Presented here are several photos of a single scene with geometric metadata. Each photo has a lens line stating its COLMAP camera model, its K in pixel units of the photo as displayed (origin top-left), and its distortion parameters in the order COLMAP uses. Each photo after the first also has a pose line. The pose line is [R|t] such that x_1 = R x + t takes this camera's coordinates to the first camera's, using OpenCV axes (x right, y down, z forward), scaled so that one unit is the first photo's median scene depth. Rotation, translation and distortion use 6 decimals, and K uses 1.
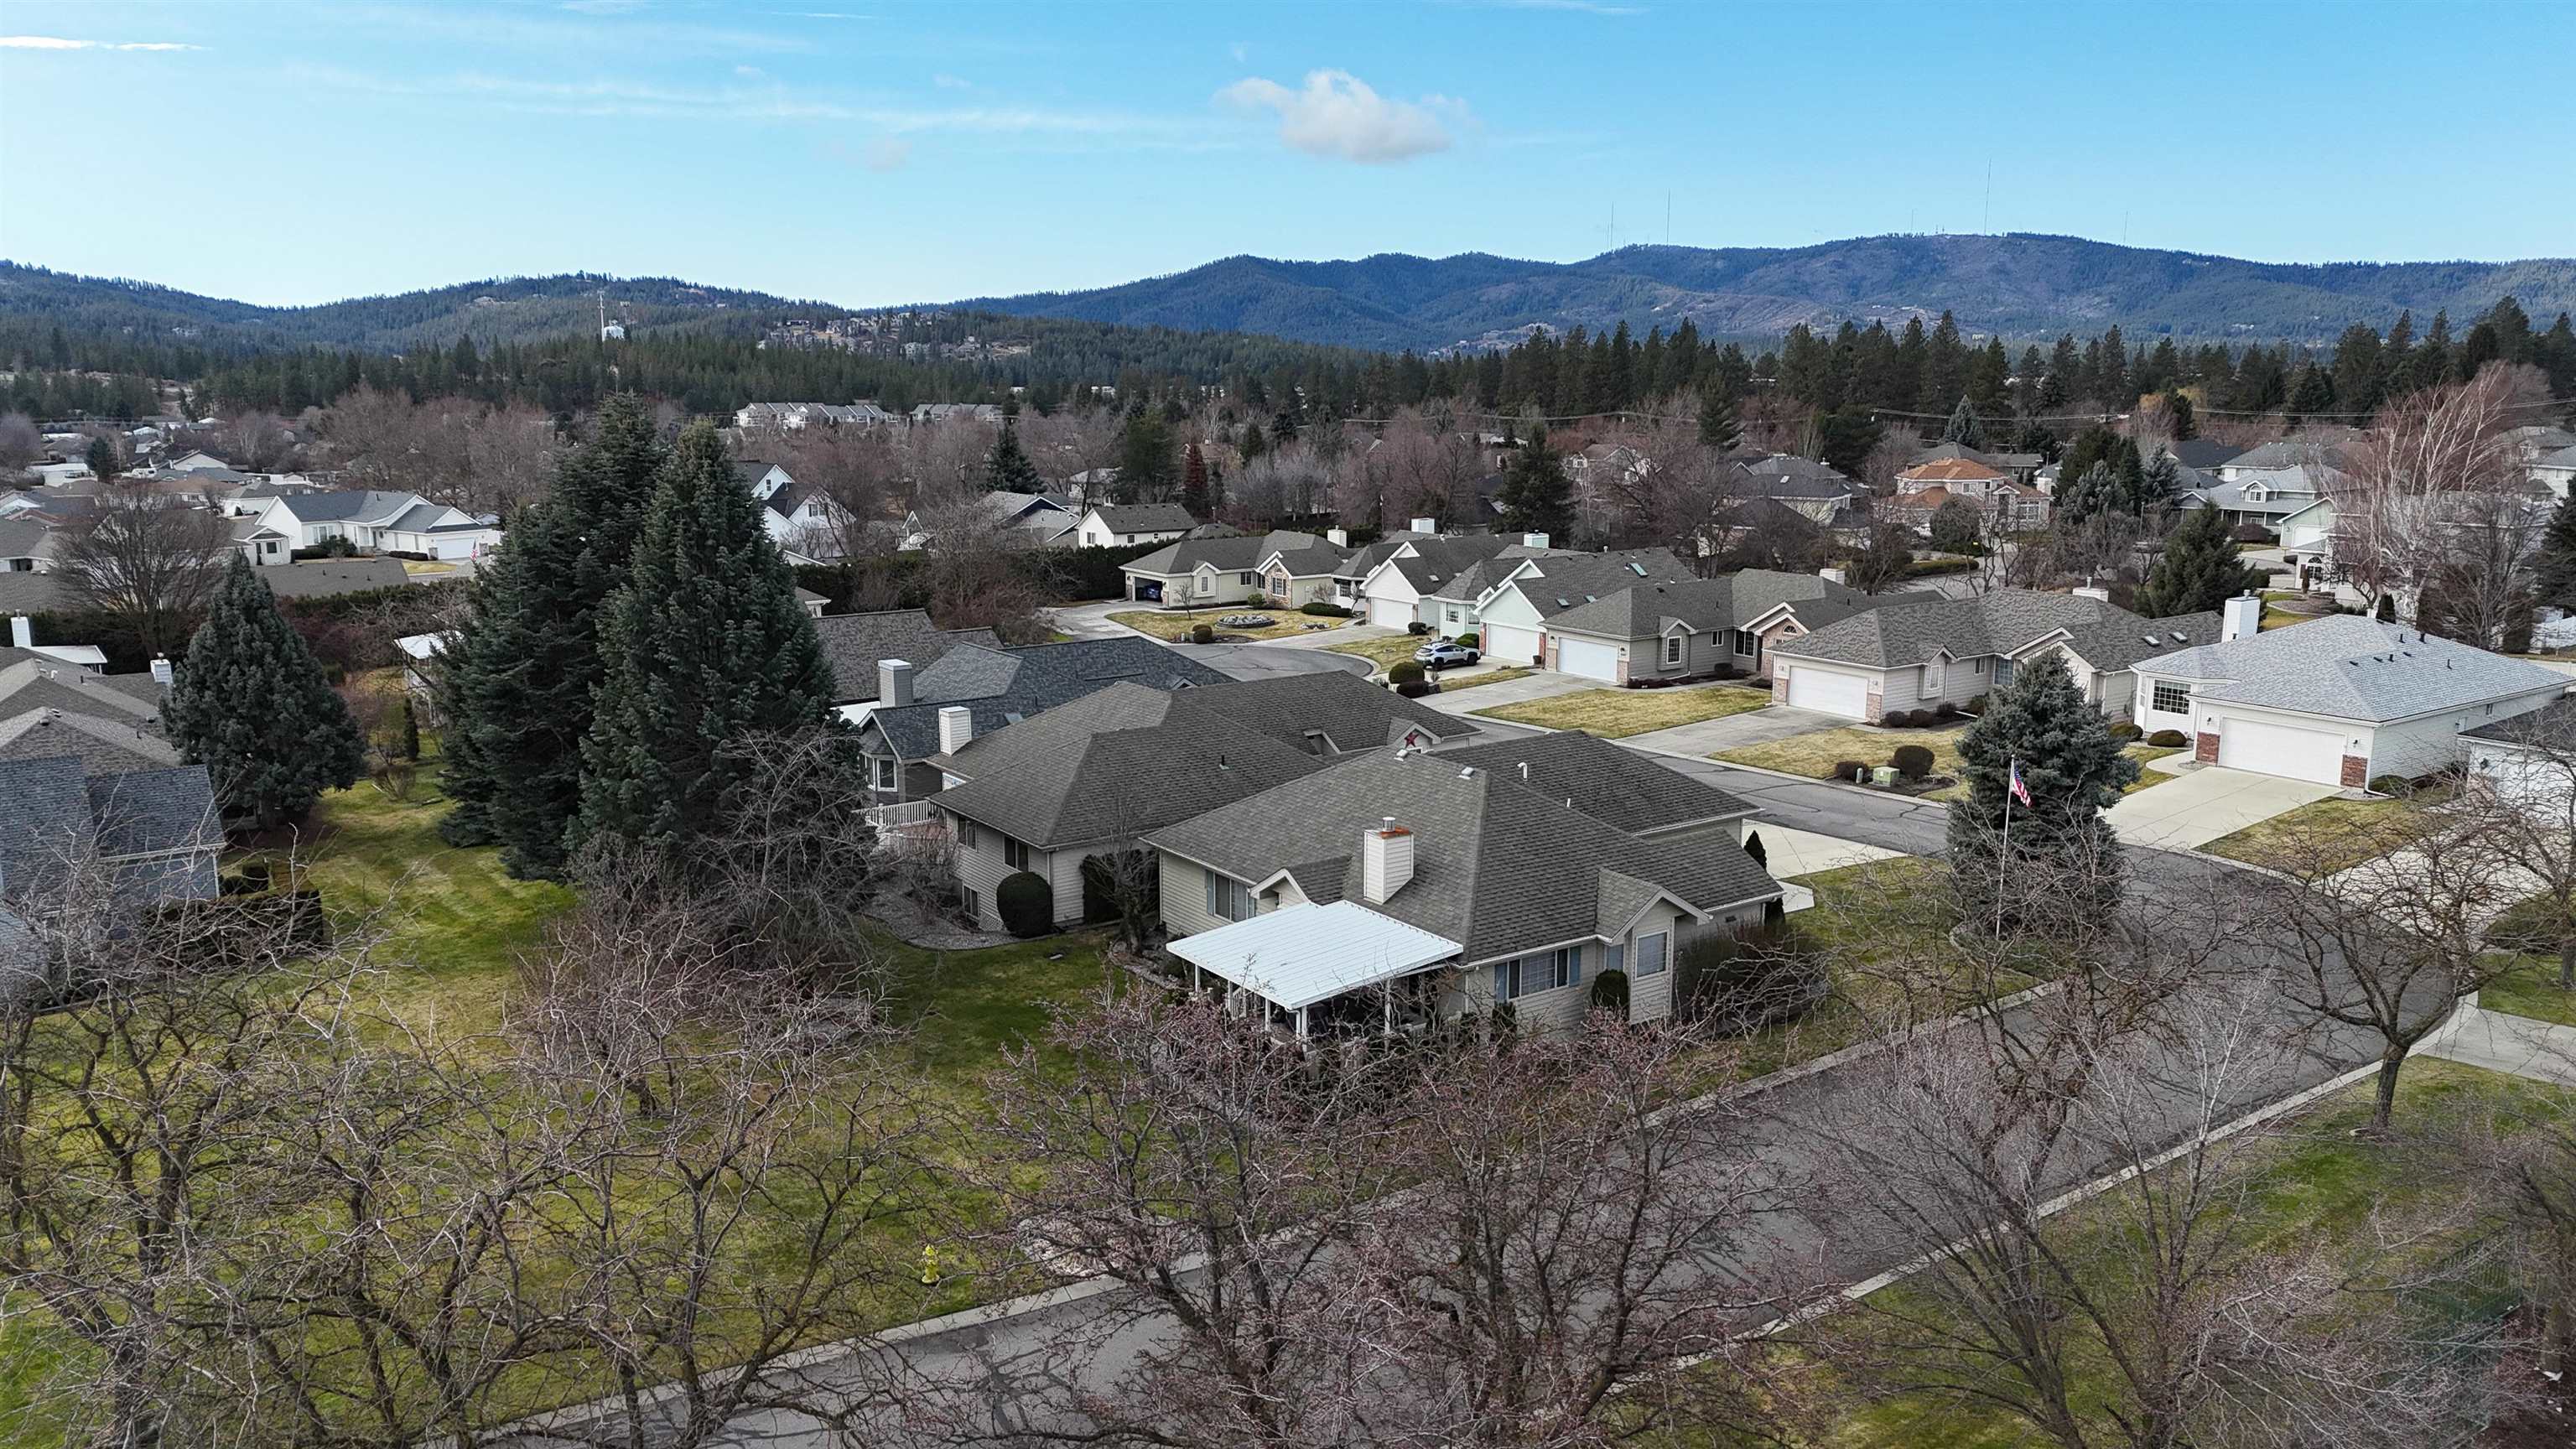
lens RADIAL K [[1870.6, 0, 1299.5], [0, 1870.6, 737.6], [0, 0, 1]] dist [0.096929, -0.099236]
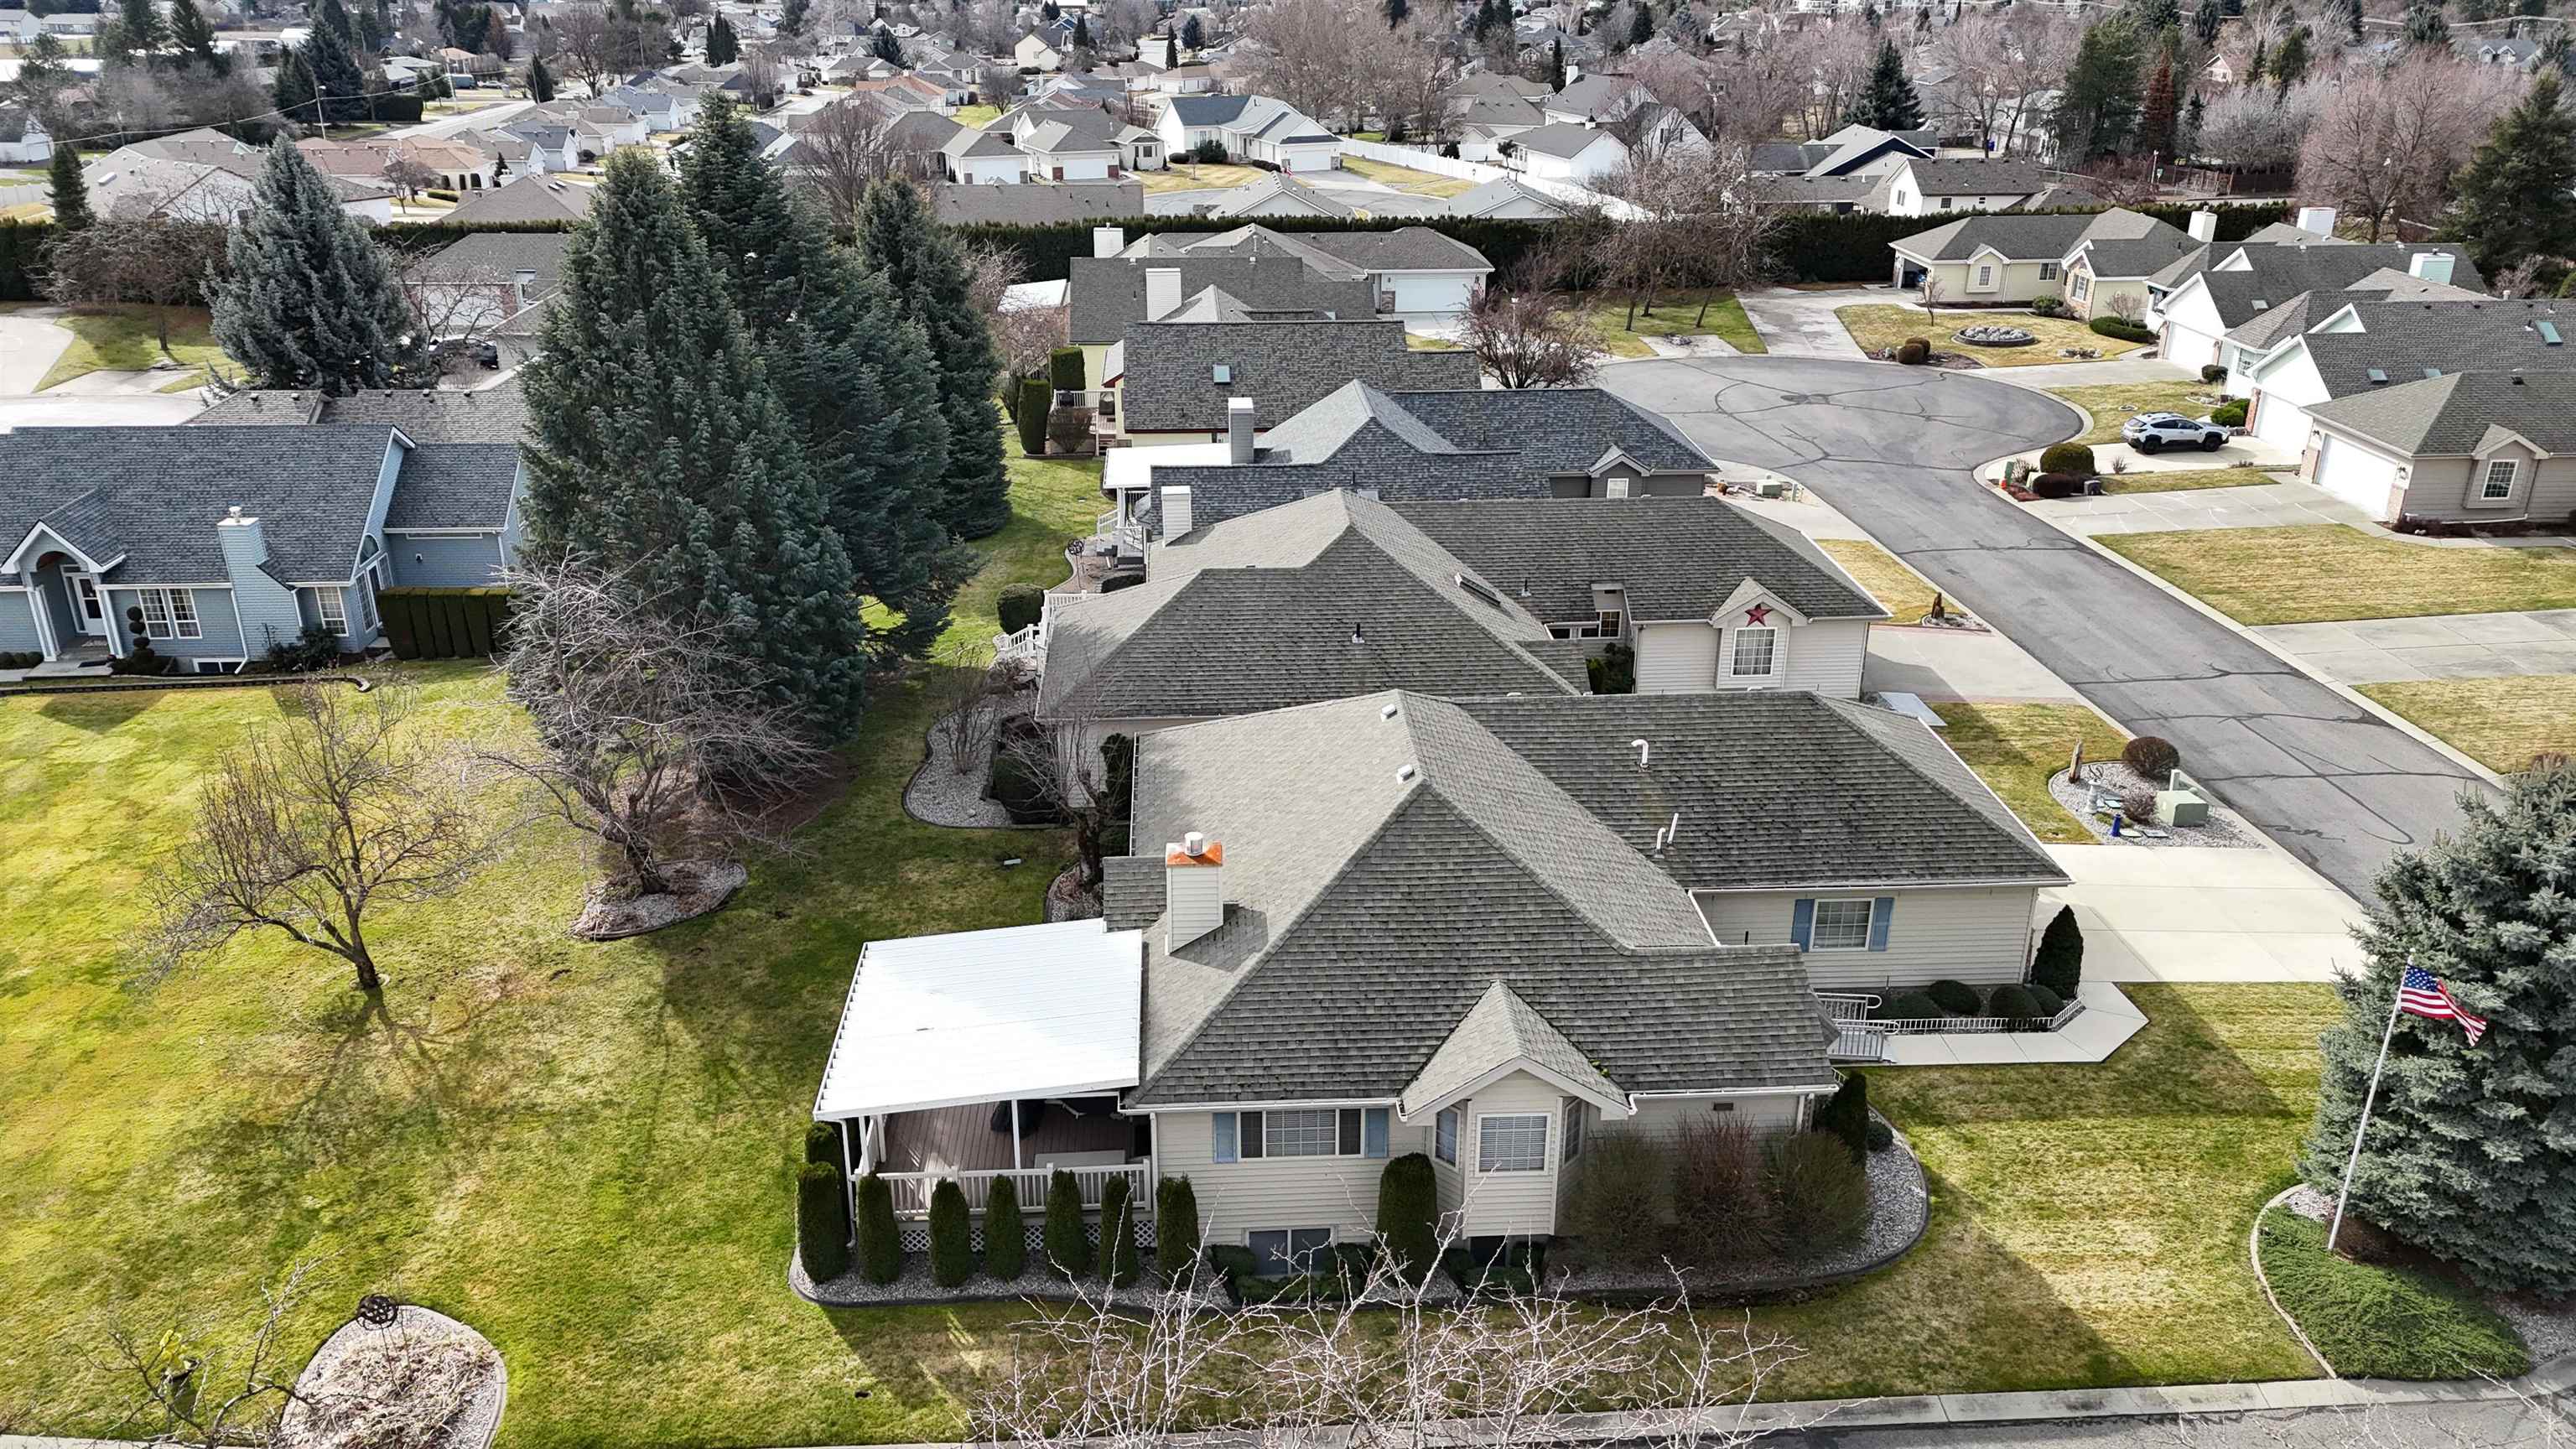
lens RADIAL K [[1870.6, 0, 1299.5], [0, 1870.6, 737.6], [0, 0, 1]] dist [0.096929, -0.099236]
pose [[0.851859, 0.210548, -0.479590, 0.171211], [-0.107661, 0.966482, 0.233072, -0.066085], [0.512588, -0.146911, 0.845973, 0.194962]]
